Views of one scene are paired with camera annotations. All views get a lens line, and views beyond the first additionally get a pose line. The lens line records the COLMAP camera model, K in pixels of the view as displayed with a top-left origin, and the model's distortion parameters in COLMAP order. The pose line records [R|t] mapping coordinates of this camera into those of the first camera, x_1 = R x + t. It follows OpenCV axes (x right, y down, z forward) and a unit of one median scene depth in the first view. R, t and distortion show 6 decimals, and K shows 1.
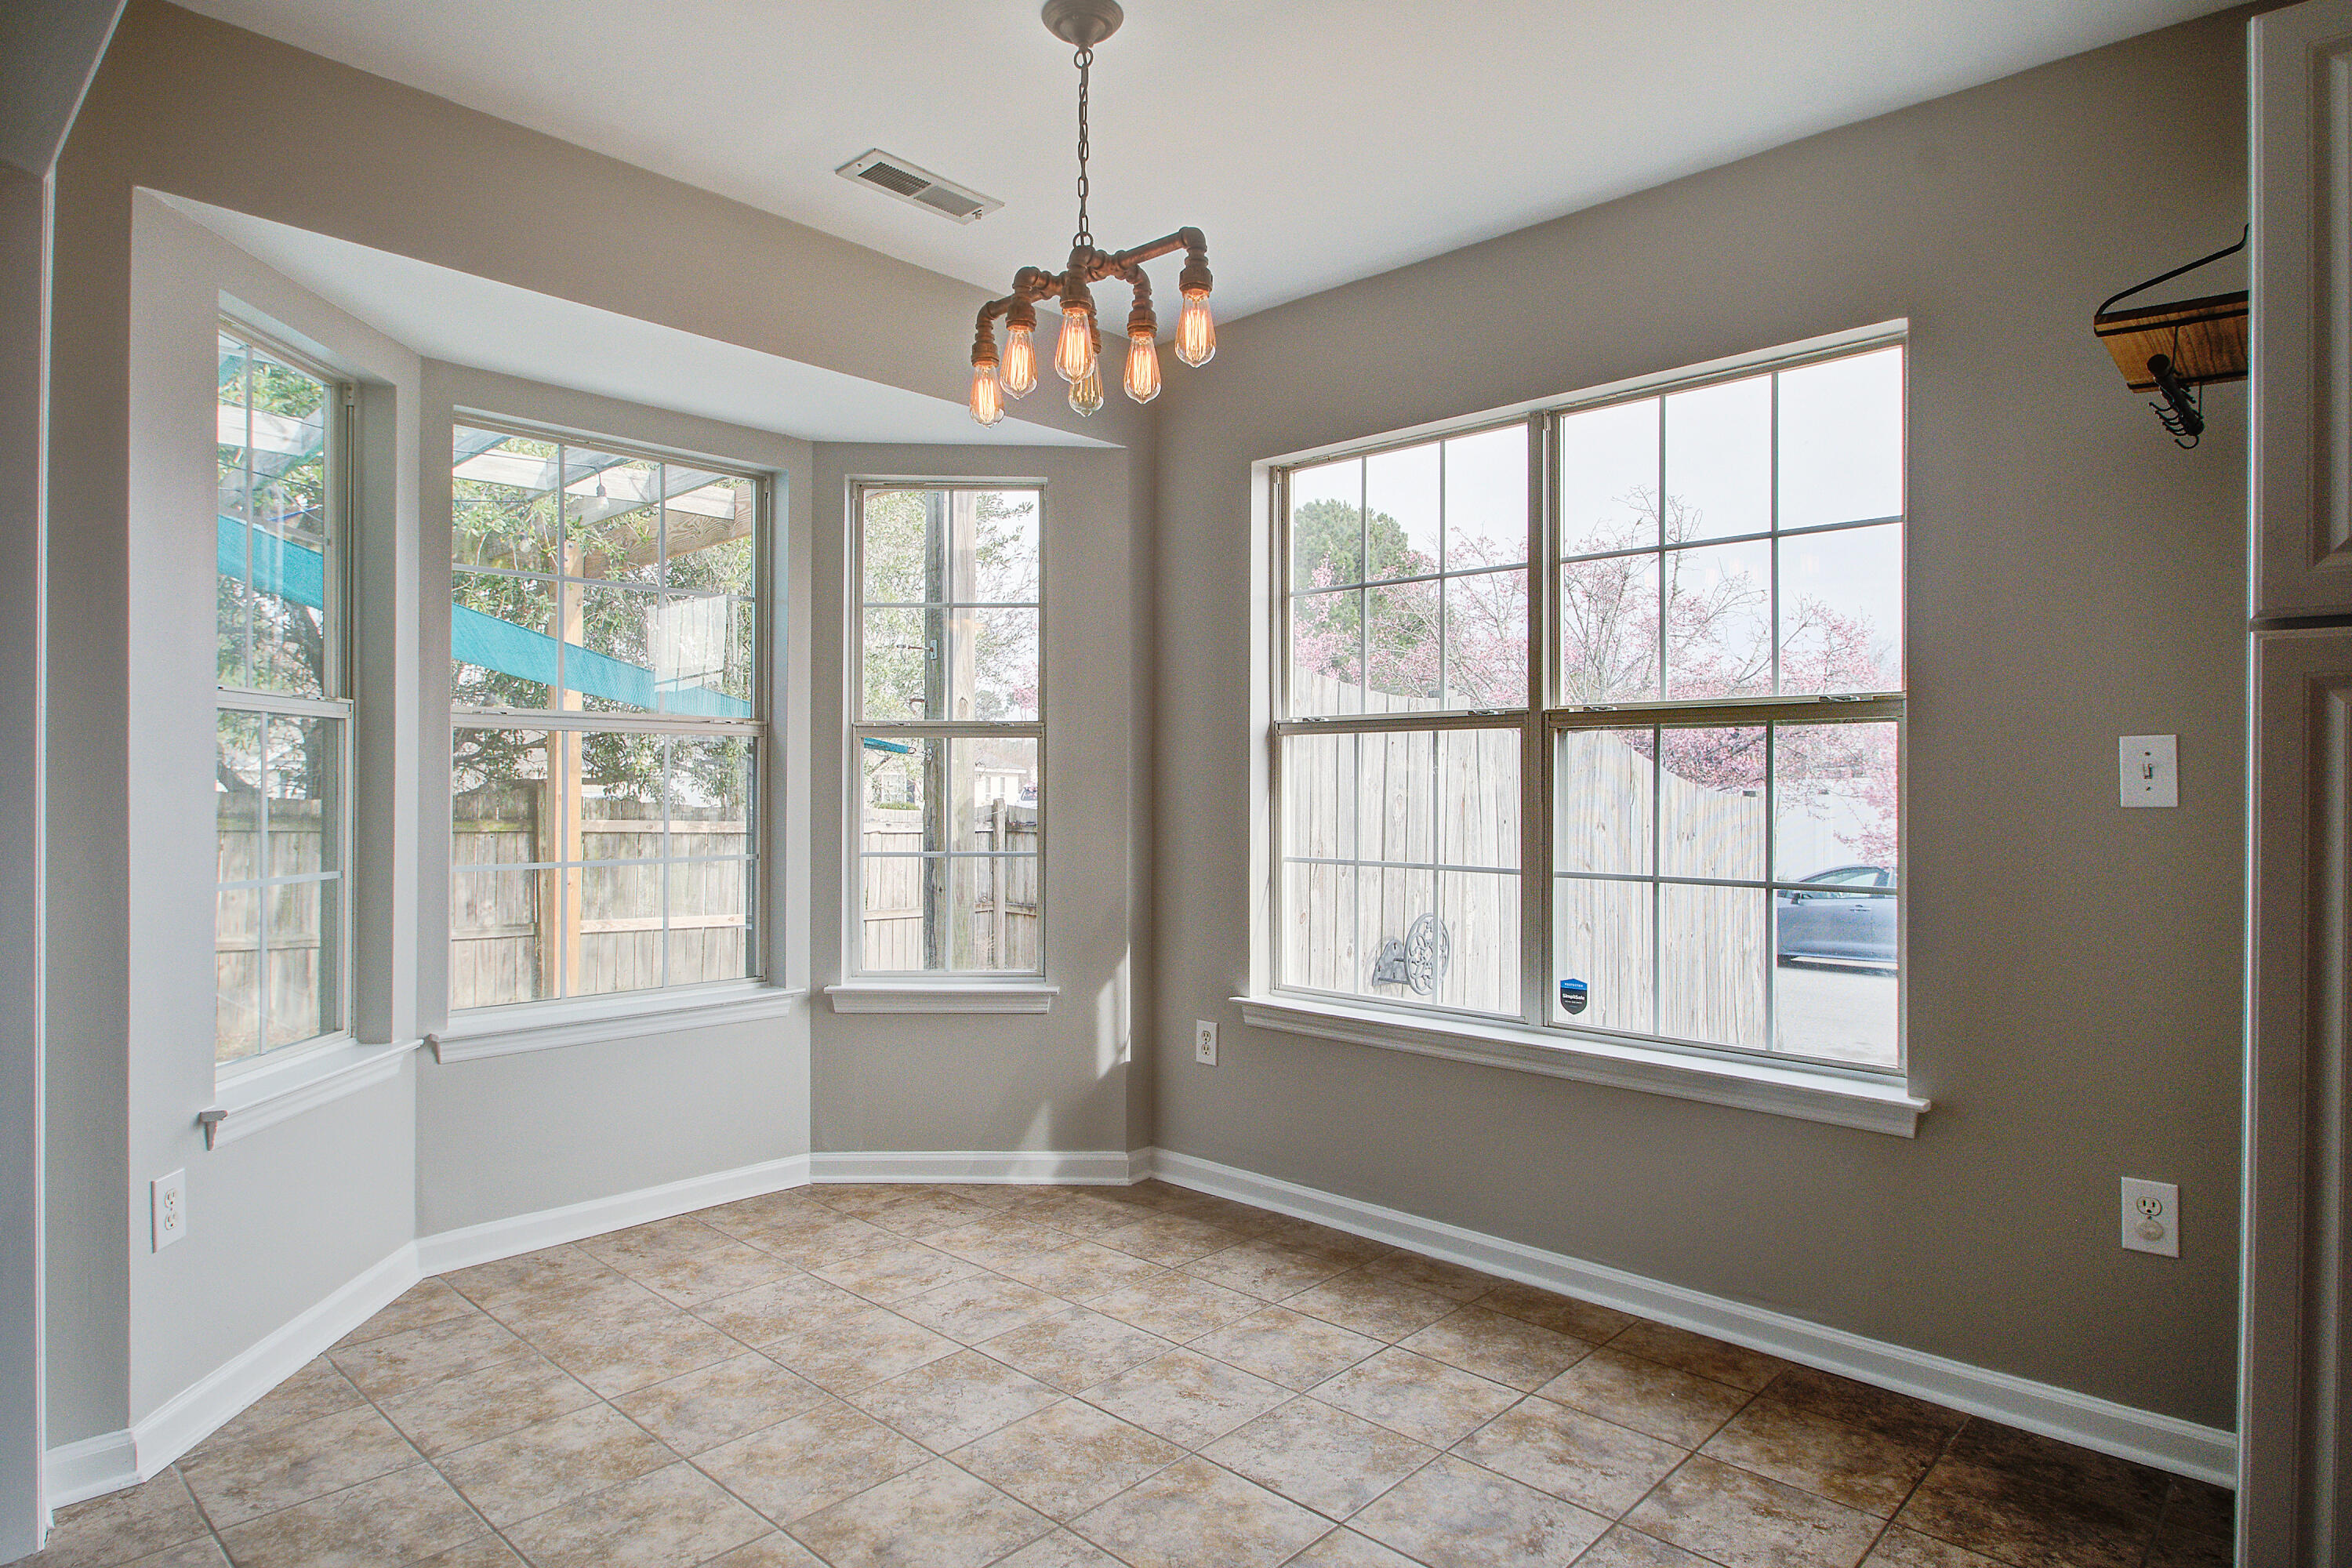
lens RADIAL K [[1300.8, 0, 1099.1], [0, 1300.8, 788.1], [0, 0, 1]] dist [-0.002582, -0.001769]
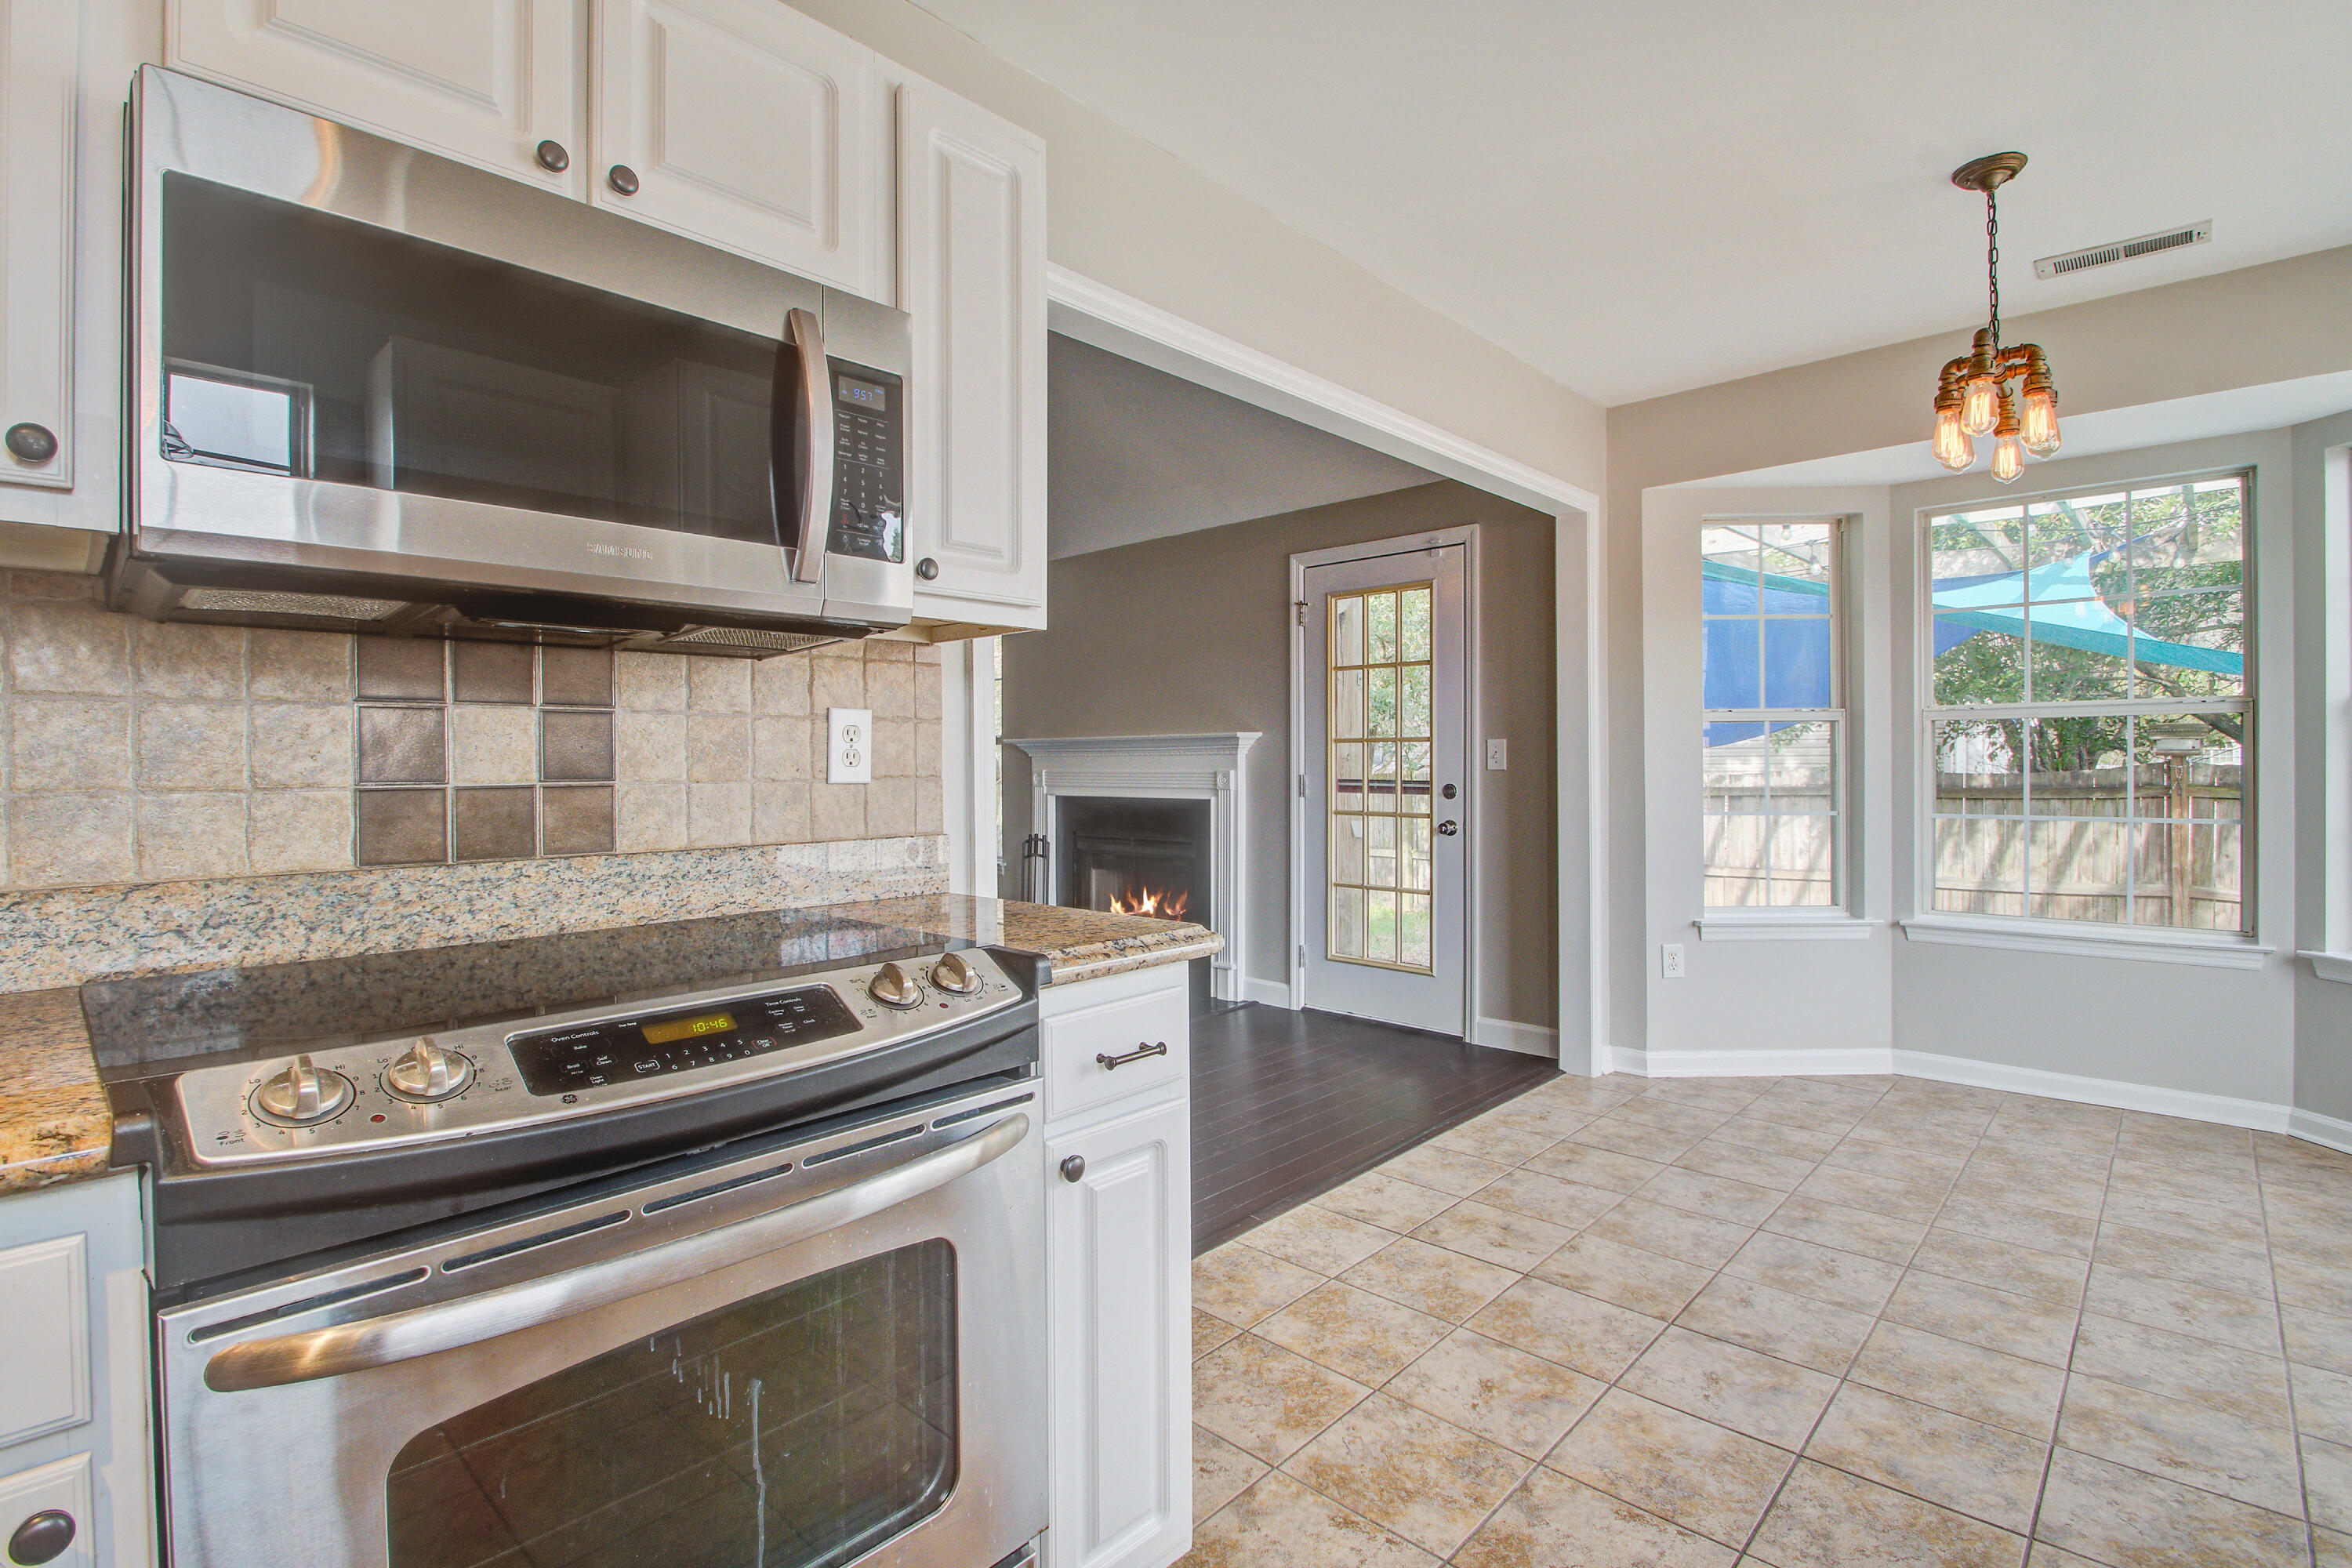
lens RADIAL K [[1041.7, 0, 1189.5], [0, 1041.7, 772.9], [0, 0, 1]] dist [-0.004889, -0.005078]
pose [[0.050604, 0.003486, -0.998713, 0.741683], [0.006240, 0.999973, 0.003807, 0.004644], [0.998699, -0.006424, 0.050581, 0.099239]]
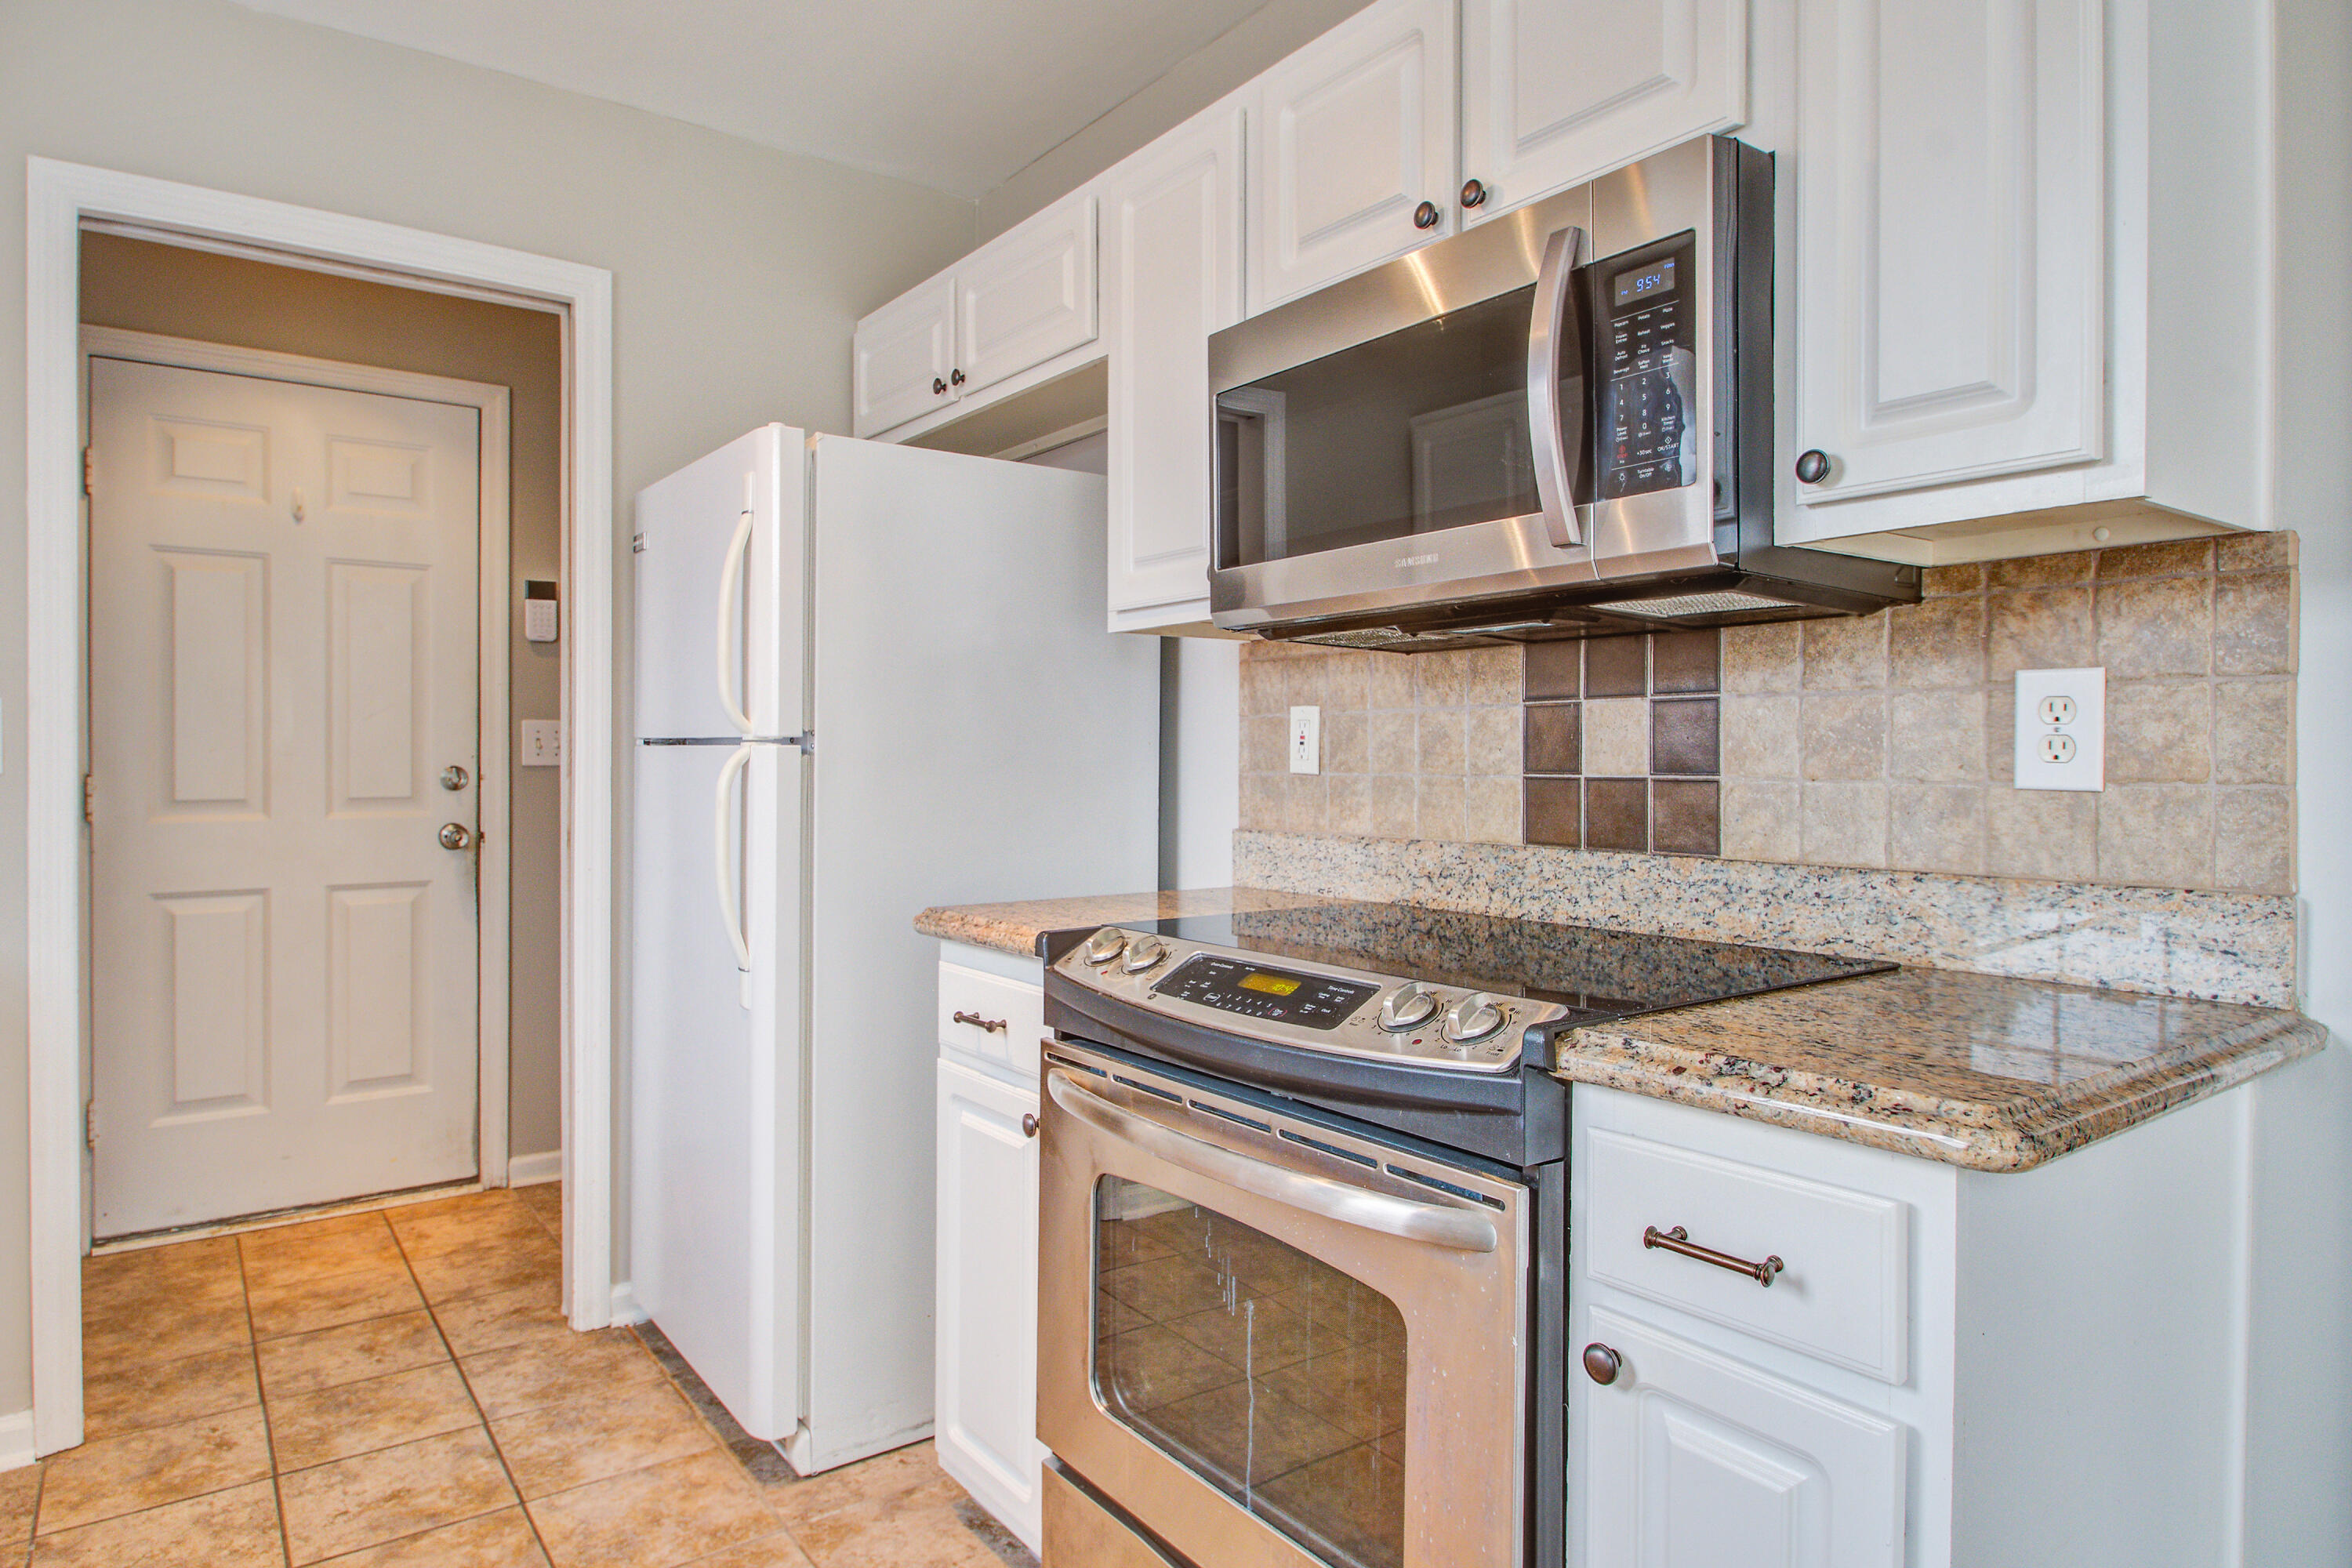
lens RADIAL K [[1332.5, 0, 1112.8], [0, 1332.5, 770.1], [0, 0, 1]] dist [-0.025325, 0.002040]
pose [[-0.991568, -0.007443, 0.129374, 0.421579], [-0.006127, 0.999925, 0.010565, 0.002036], [-0.129443, 0.009683, -0.991540, 0.428011]]
